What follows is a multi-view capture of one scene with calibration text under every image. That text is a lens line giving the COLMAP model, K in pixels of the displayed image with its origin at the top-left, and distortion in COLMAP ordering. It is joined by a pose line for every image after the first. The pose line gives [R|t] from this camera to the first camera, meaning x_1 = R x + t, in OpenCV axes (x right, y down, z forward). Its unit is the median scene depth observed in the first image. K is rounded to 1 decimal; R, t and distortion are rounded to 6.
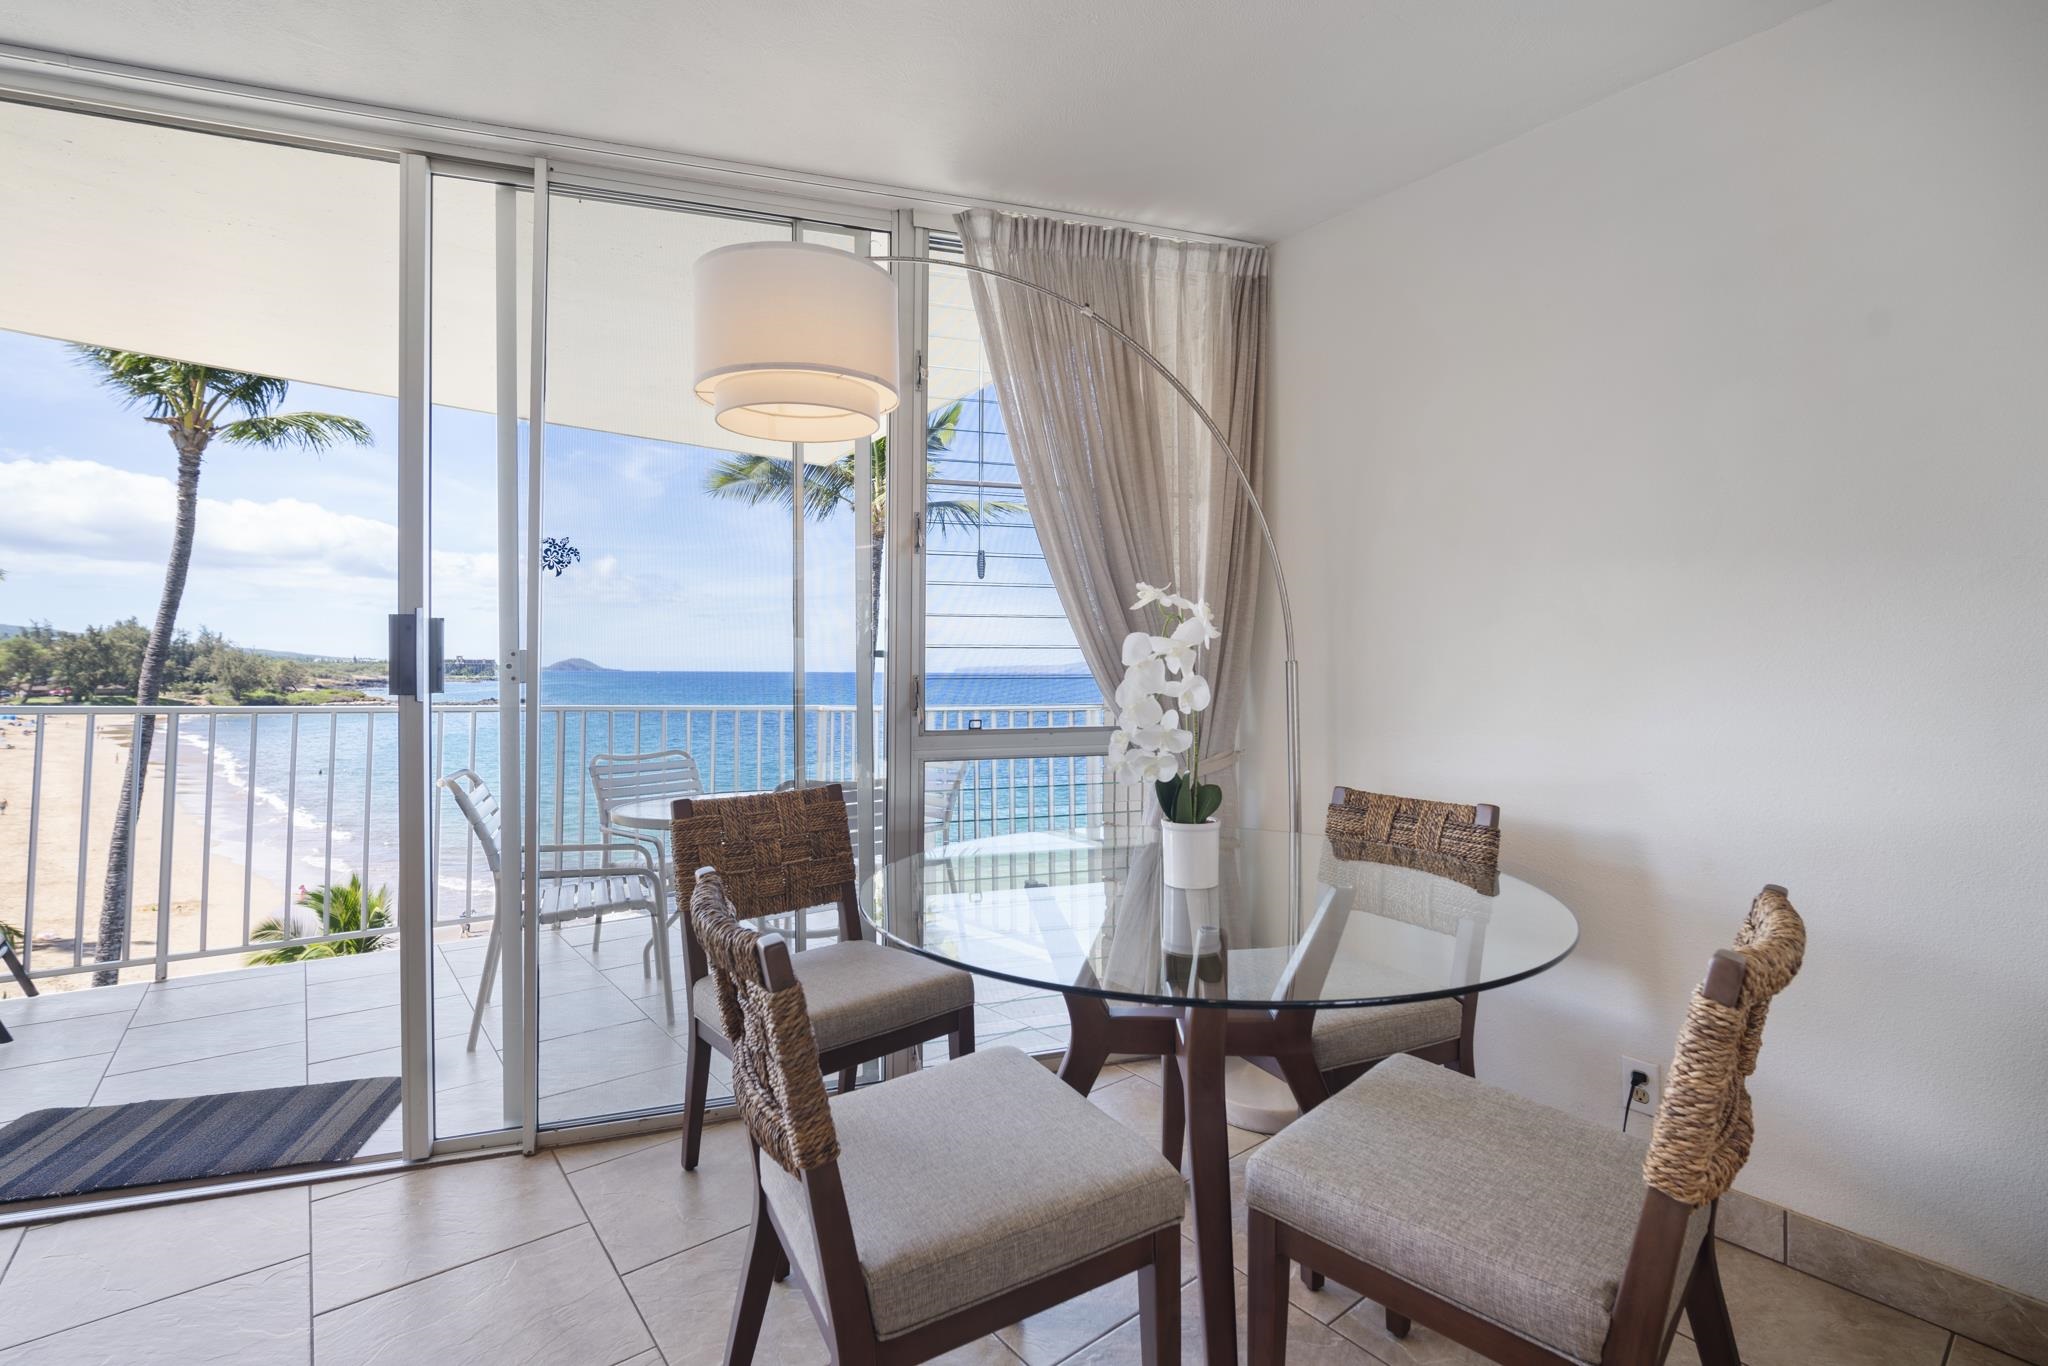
lens RADIAL K [[896.7, 0, 1023.0], [0, 896.7, 654.7], [0, 0, 1]] dist [-0.012715, 0.003536]
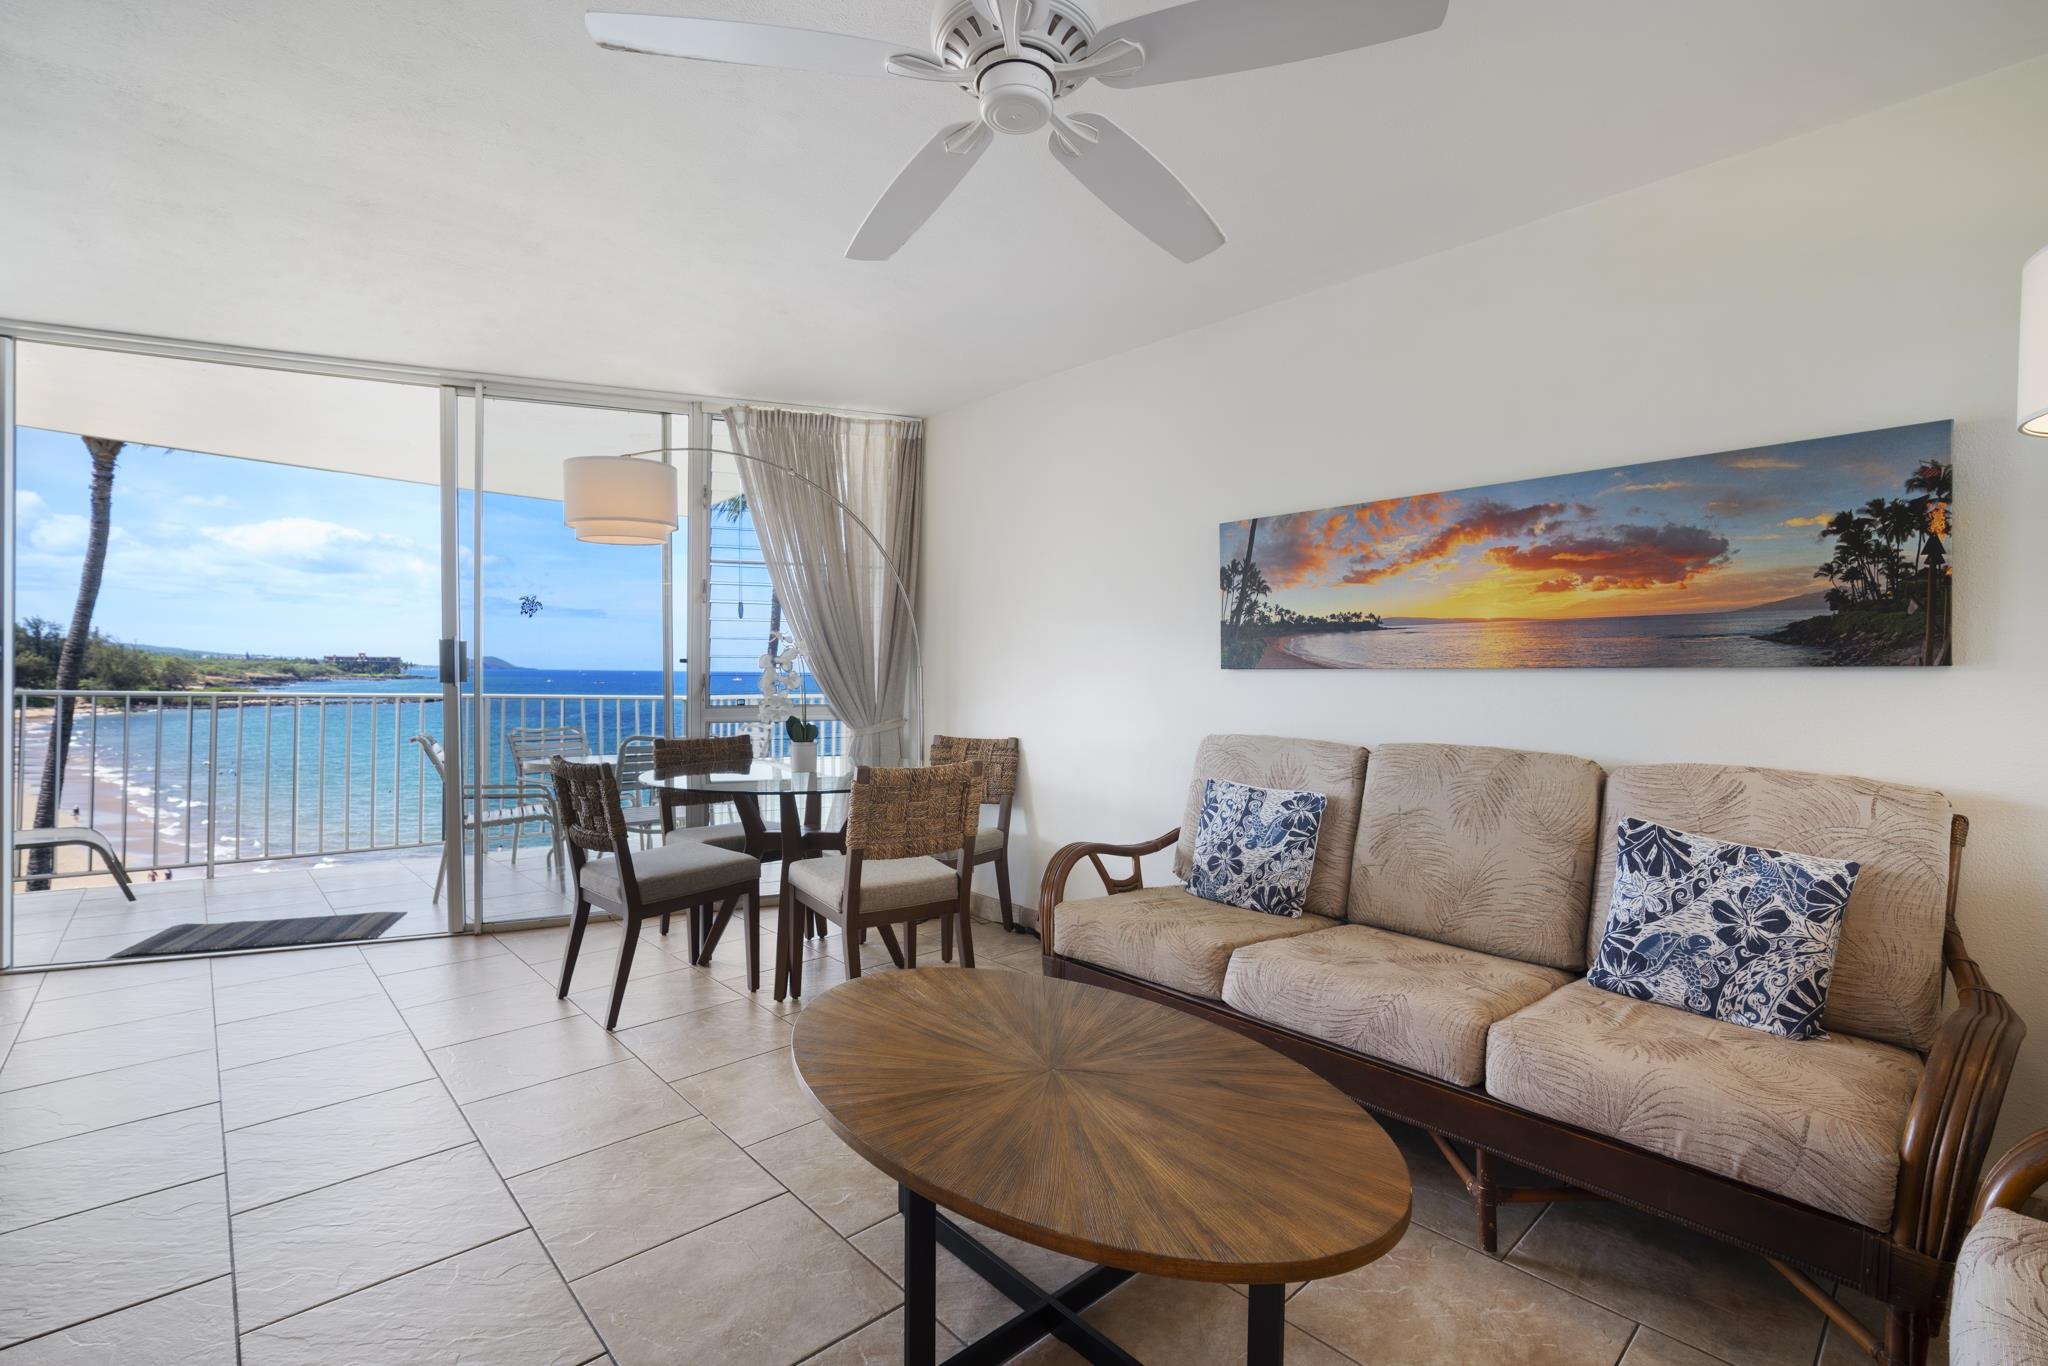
lens RADIAL K [[896.7, 0, 1020.4], [0, 896.7, 680.4], [0, 0, 1]] dist [-0.012715, 0.003536]
pose [[0.997339, 0.004481, 0.072765, 0.346430], [-0.006482, 0.999607, 0.027291, -0.013015], [-0.072614, -0.027690, 0.996976, -0.734147]]
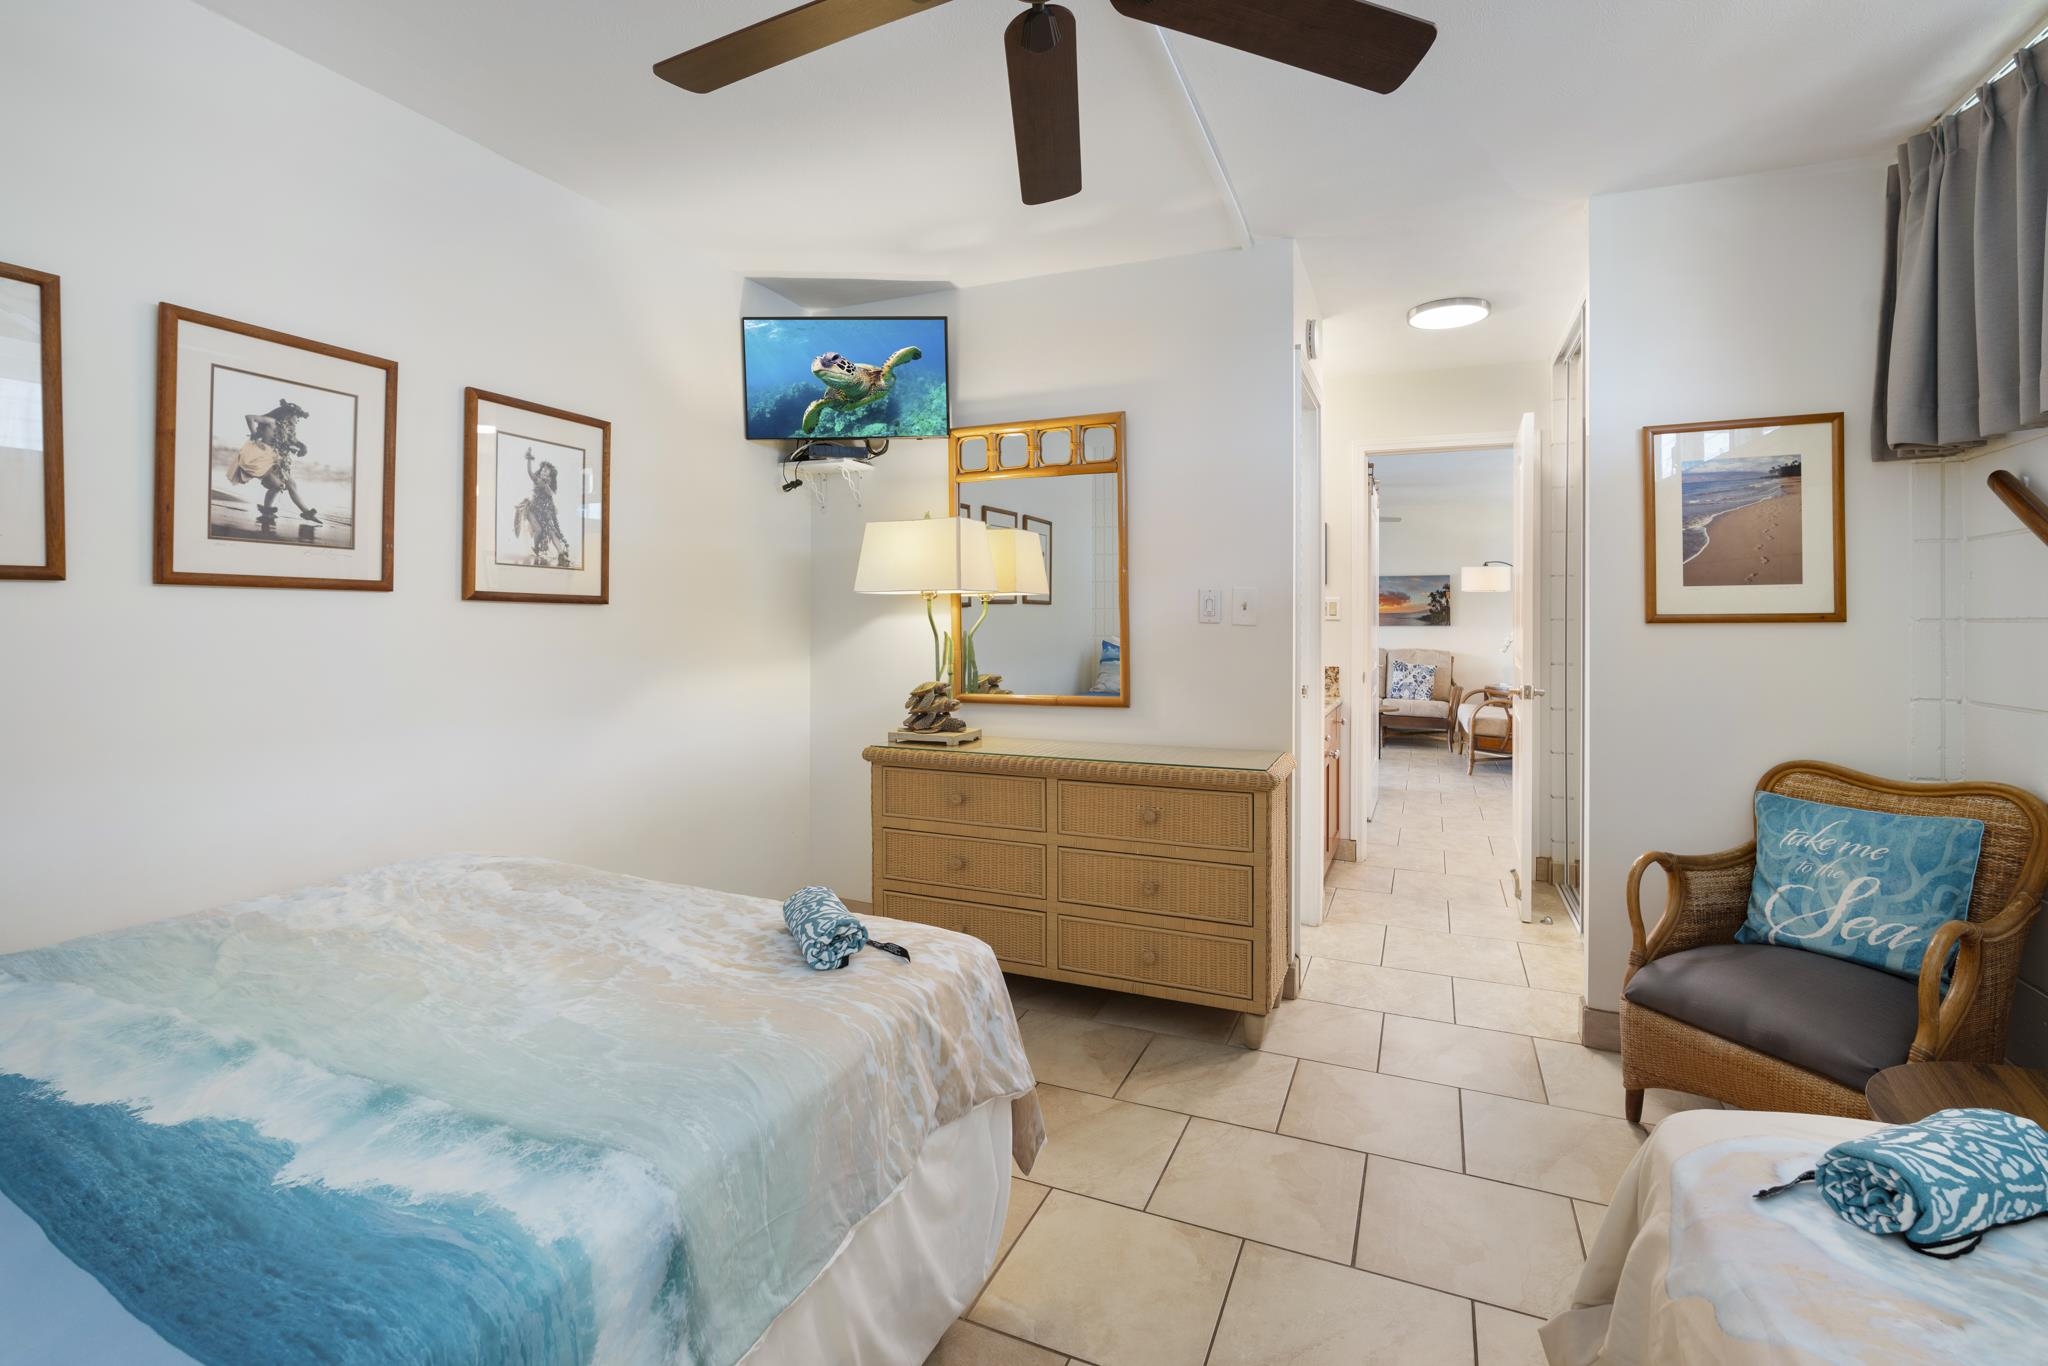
lens RADIAL K [[896.7, 0, 1035.5], [0, 896.7, 614.6], [0, 0, 1]] dist [-0.012715, 0.003536]
pose [[0.888900, 0.000400, 0.458101, -1.927012], [-0.007271, 0.999886, 0.013236, -0.088429], [-0.458043, -0.015097, 0.888802, -2.462267]]
